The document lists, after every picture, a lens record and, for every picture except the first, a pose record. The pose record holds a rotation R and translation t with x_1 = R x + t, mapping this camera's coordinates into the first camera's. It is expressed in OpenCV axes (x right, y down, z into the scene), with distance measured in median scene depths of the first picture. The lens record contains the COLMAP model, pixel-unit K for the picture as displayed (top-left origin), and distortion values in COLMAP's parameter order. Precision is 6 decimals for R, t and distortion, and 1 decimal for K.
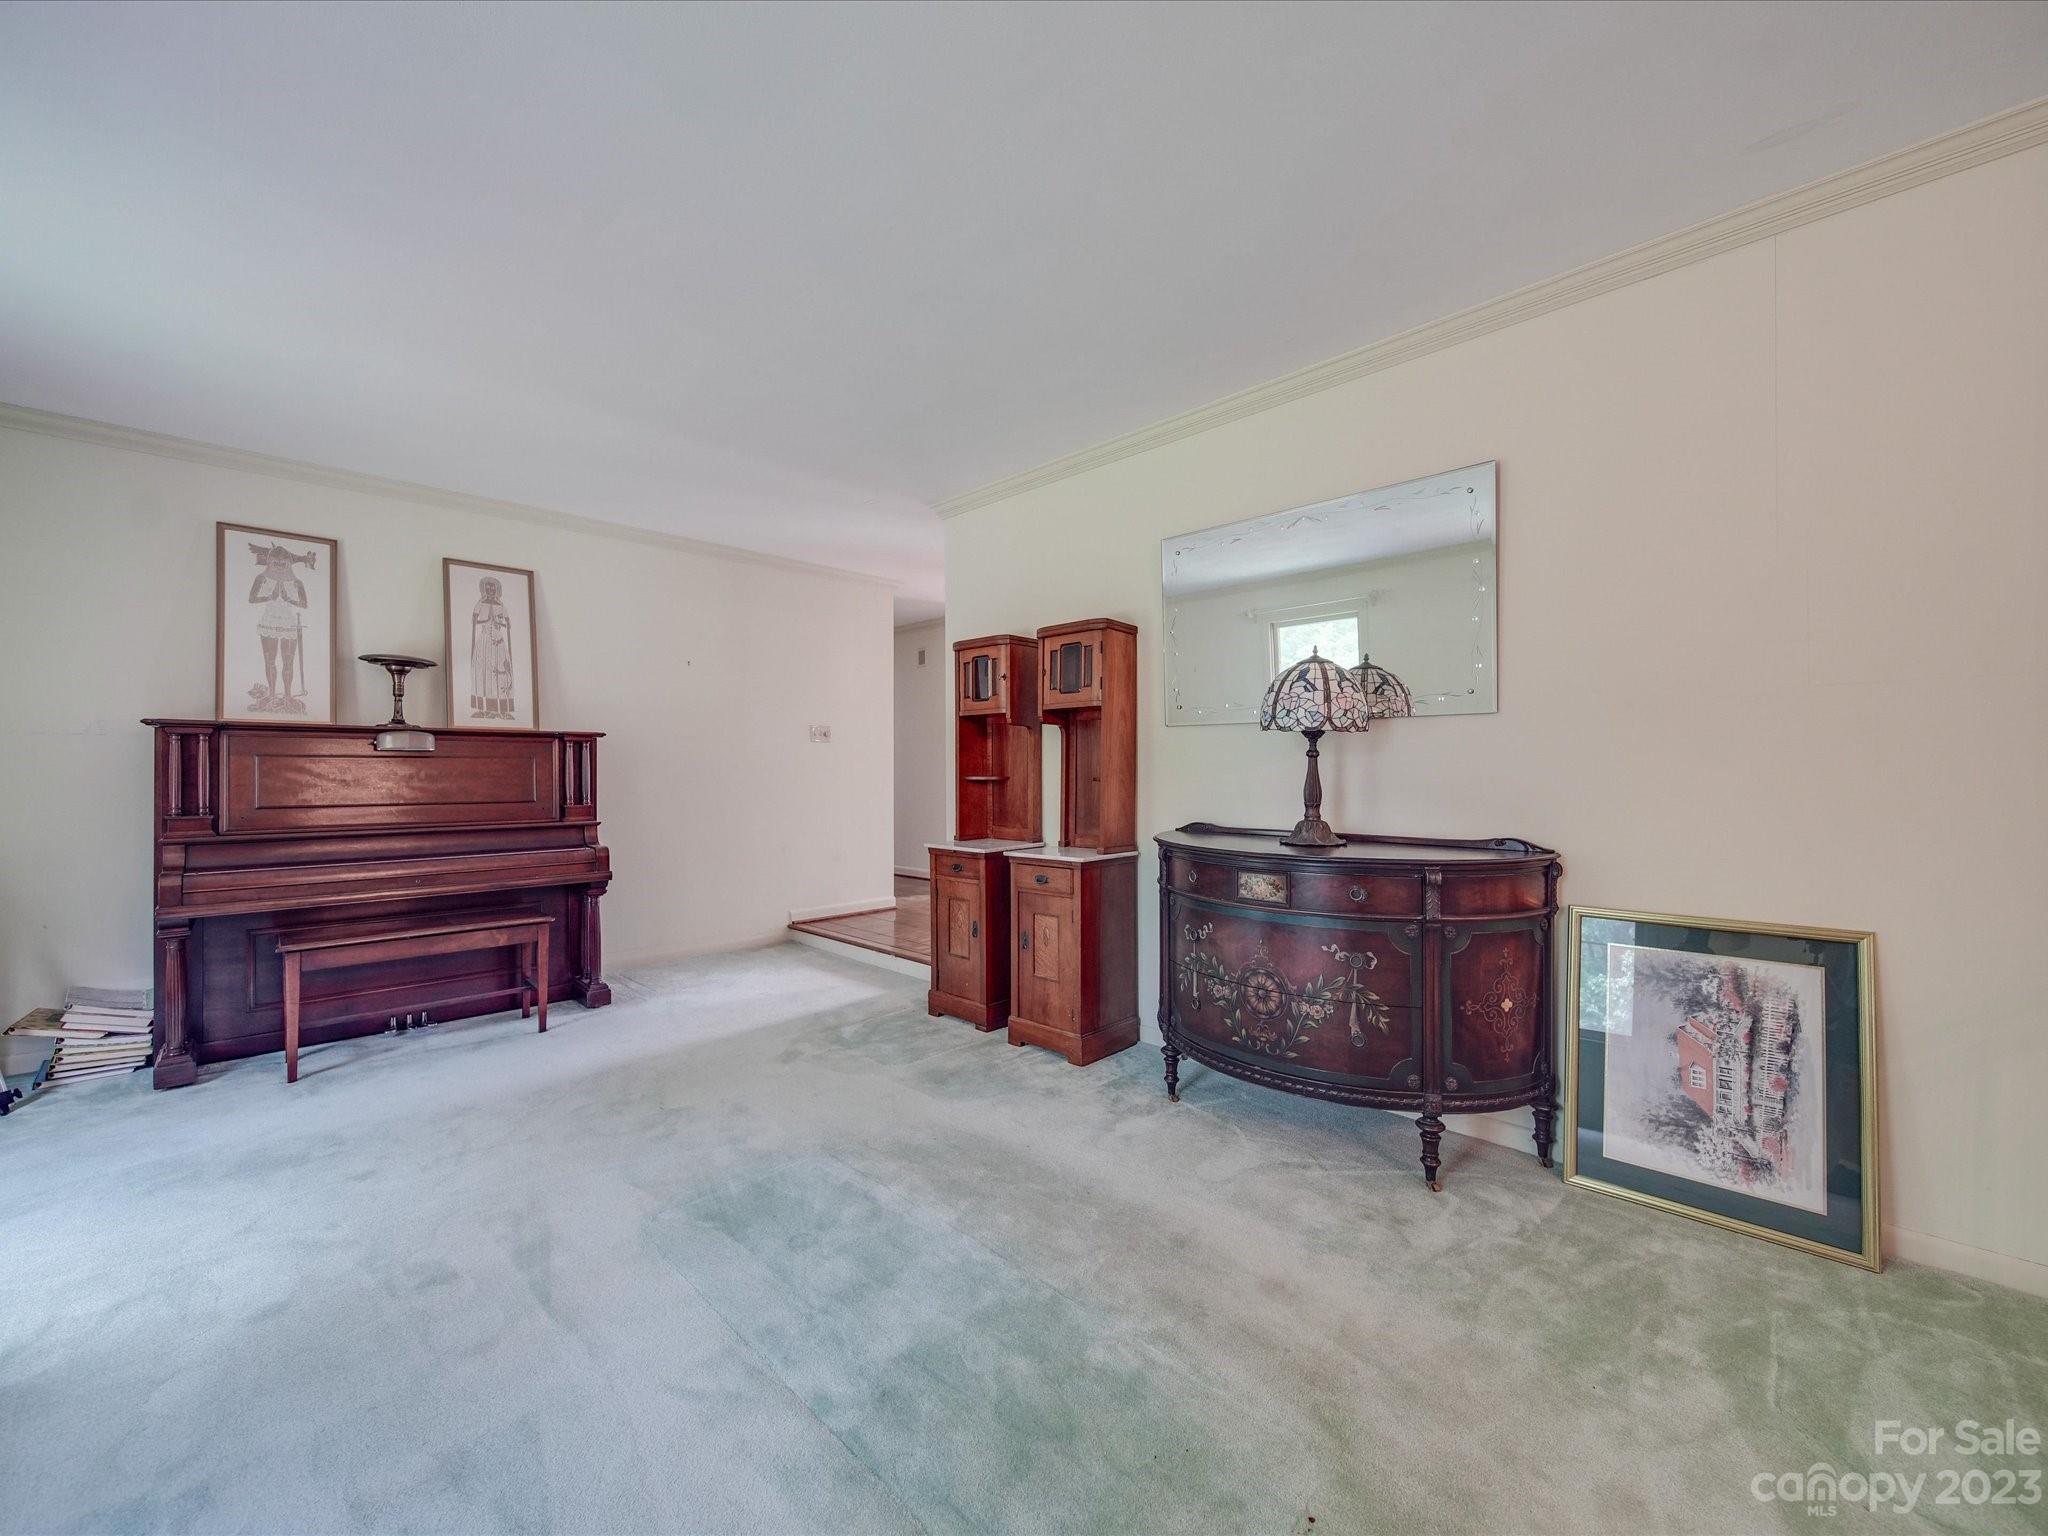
lens RADIAL K [[805.5, 0, 1032.7], [0, 805.5, 767.0], [0, 0, 1]] dist [-0.000612, -0.001790]
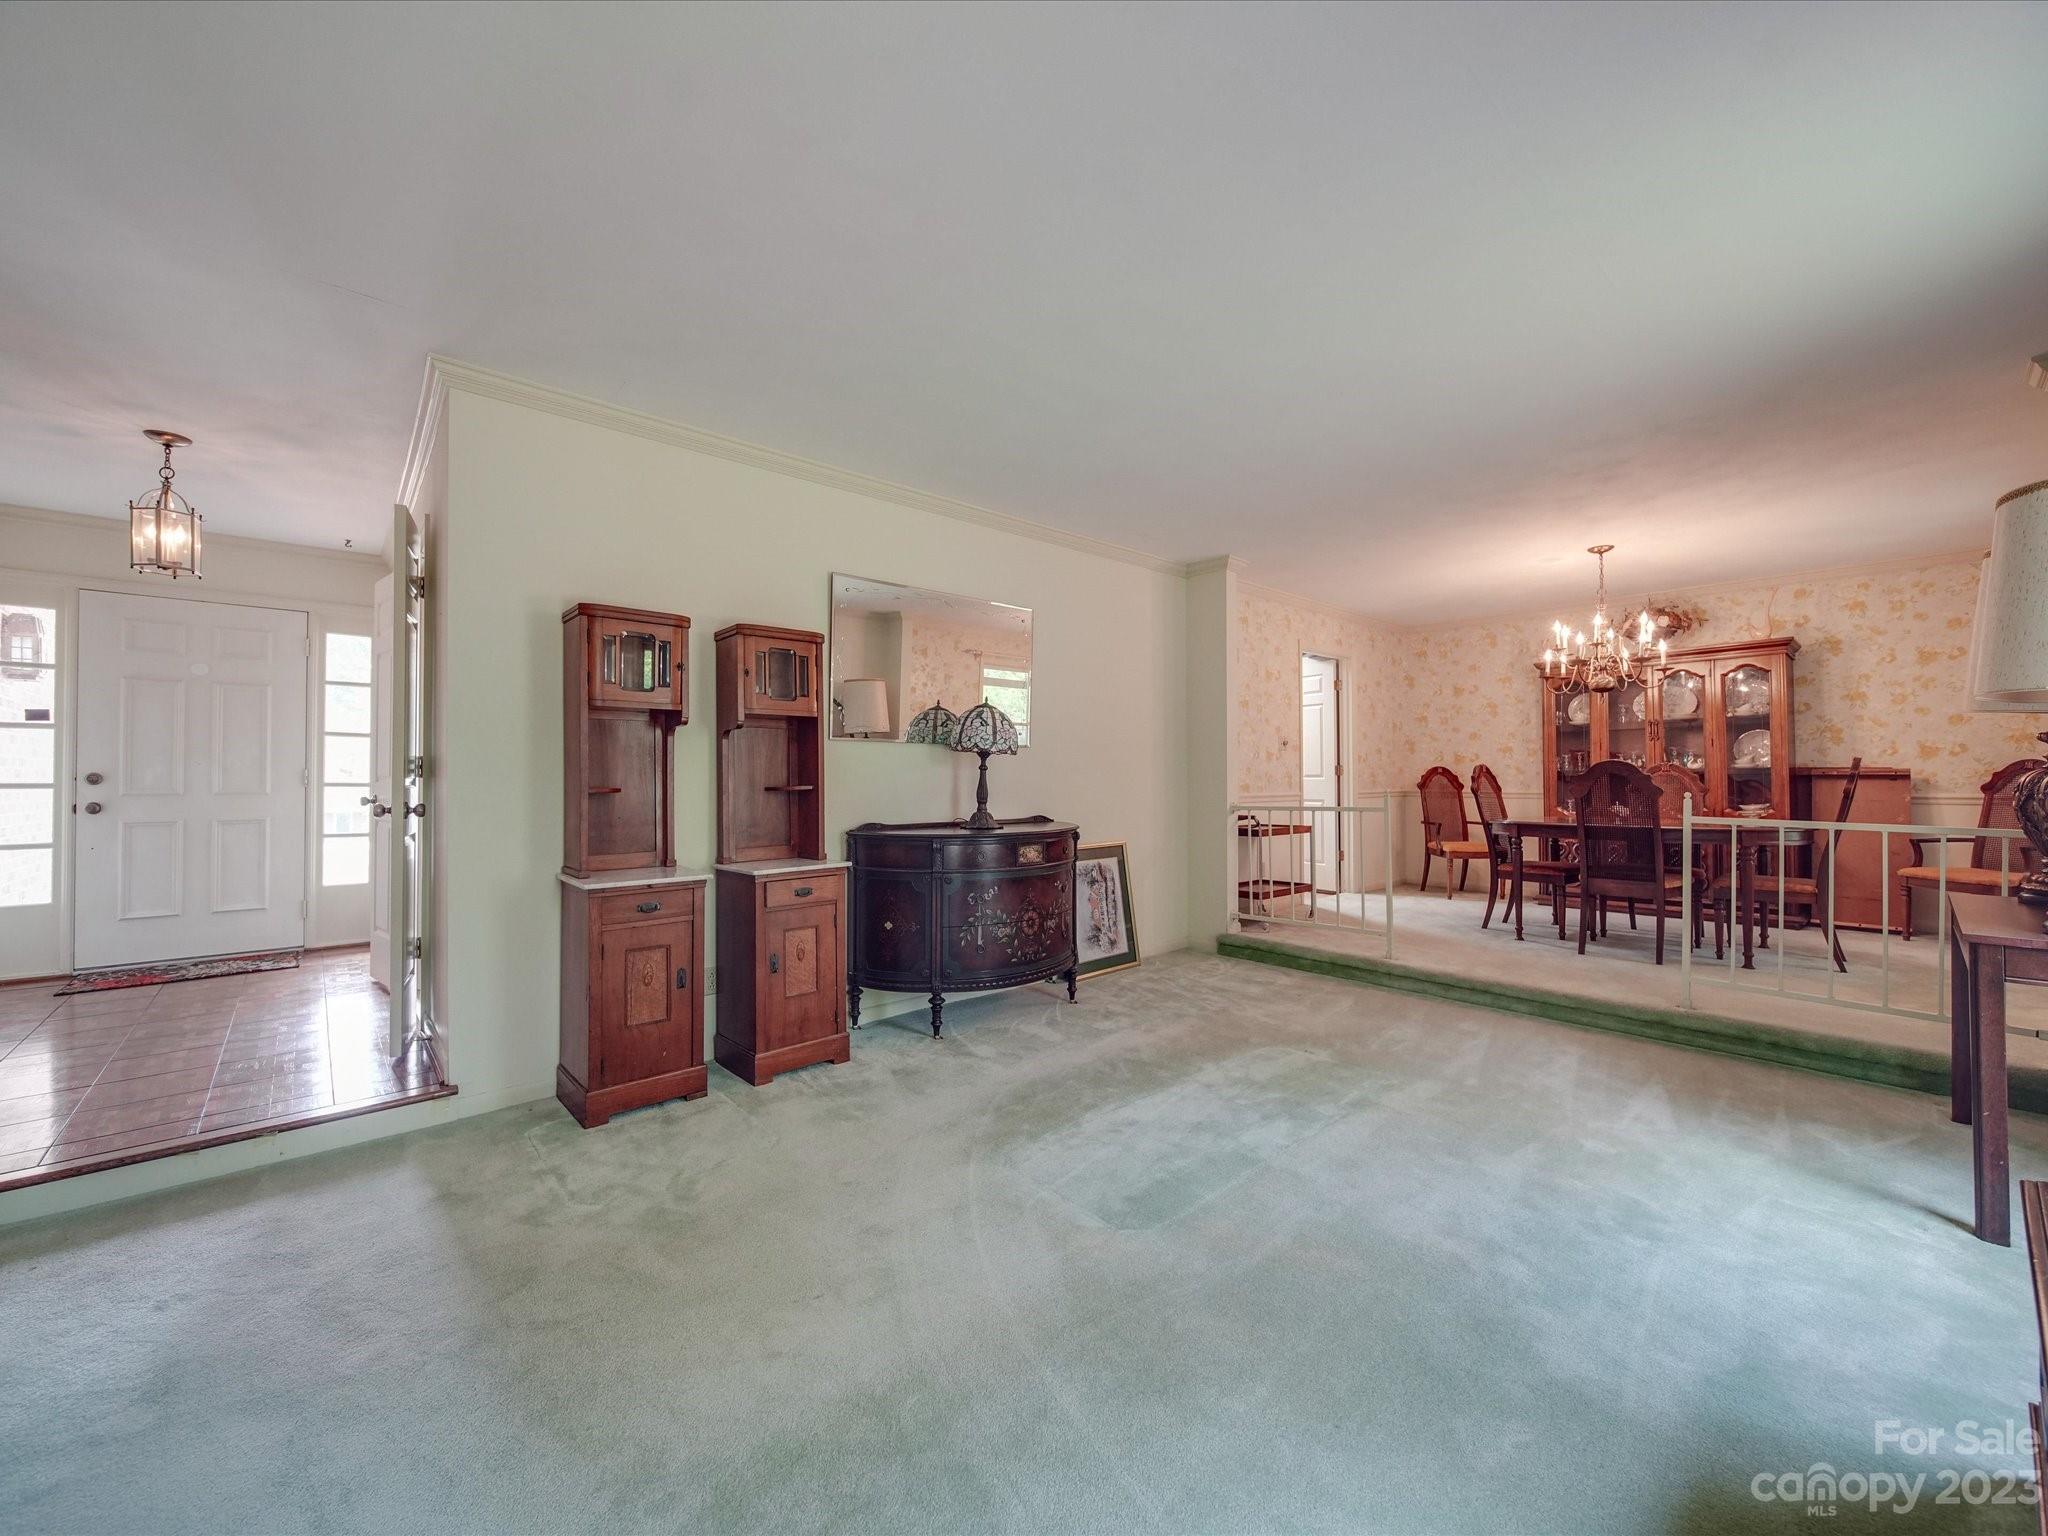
lens RADIAL K [[805.5, 0, 1025.3], [0, 805.5, 772.7], [0, 0, 1]] dist [-0.000612, -0.001790]
pose [[0.083610, 0.004964, 0.996486, -1.150329], [0.002391, 0.999984, -0.005182, 0.001187], [-0.996496, 0.002816, 0.083597, 0.805938]]
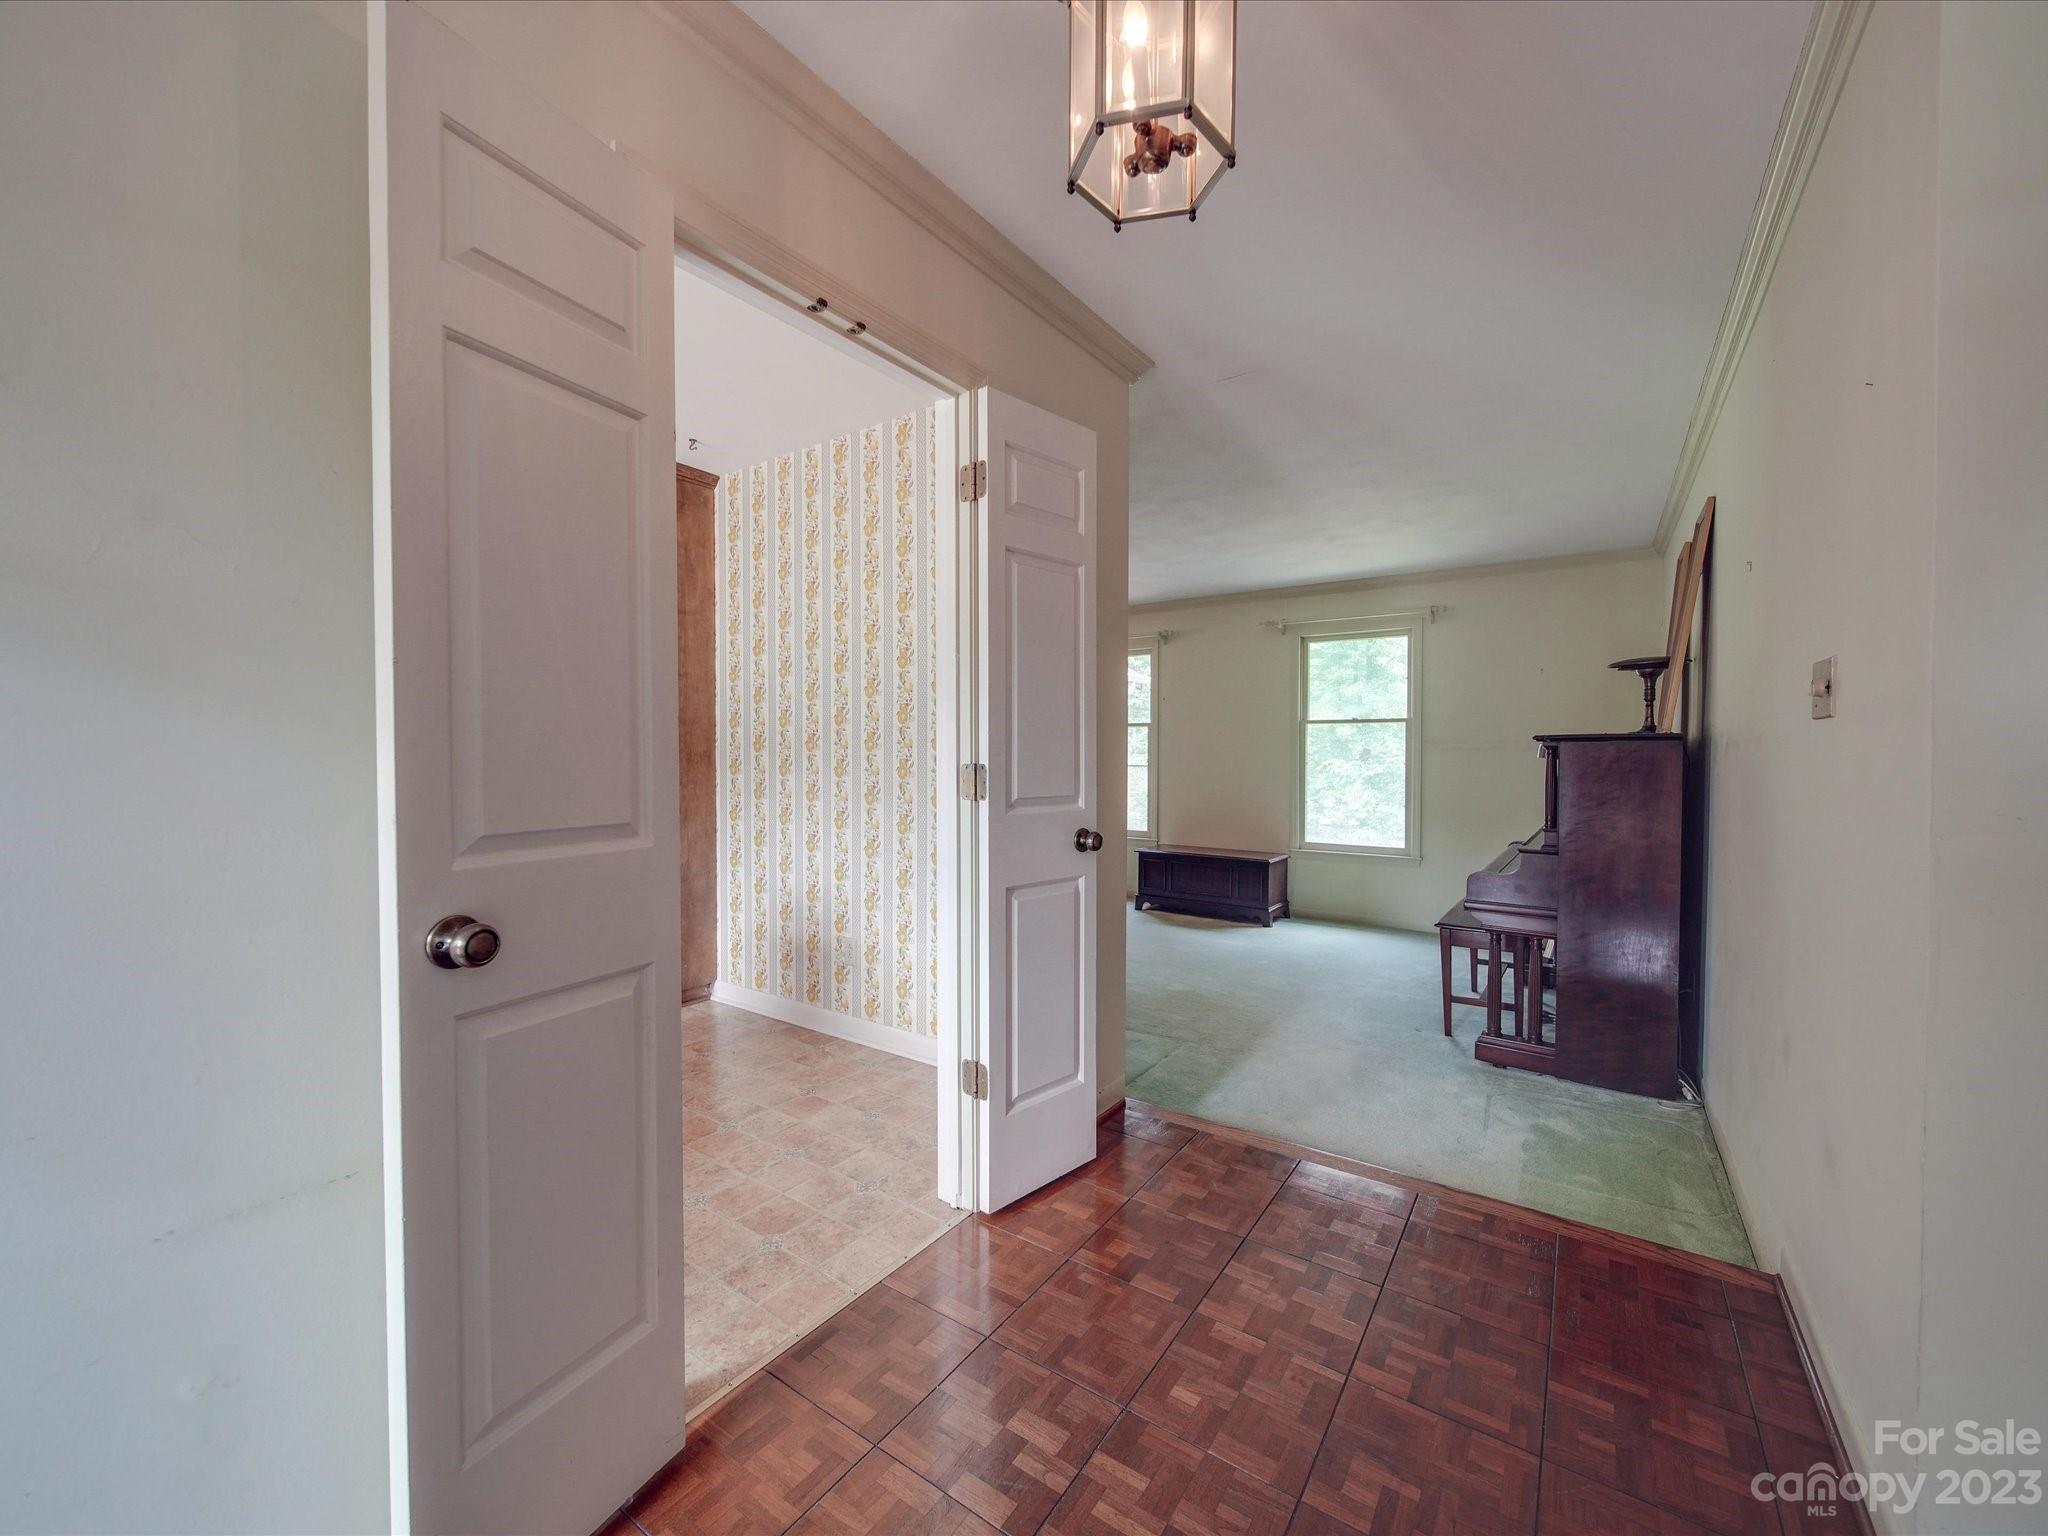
lens RADIAL K [[805.5, 0, 1031.8], [0, 805.5, 760.8], [0, 0, 1]] dist [-0.000612, -0.001790]
pose [[-0.987920, -0.000854, -0.154961, 0.055857], [-0.002595, 0.999936, 0.011028, -0.041818], [0.154942, 0.011296, -0.987859, 2.552148]]
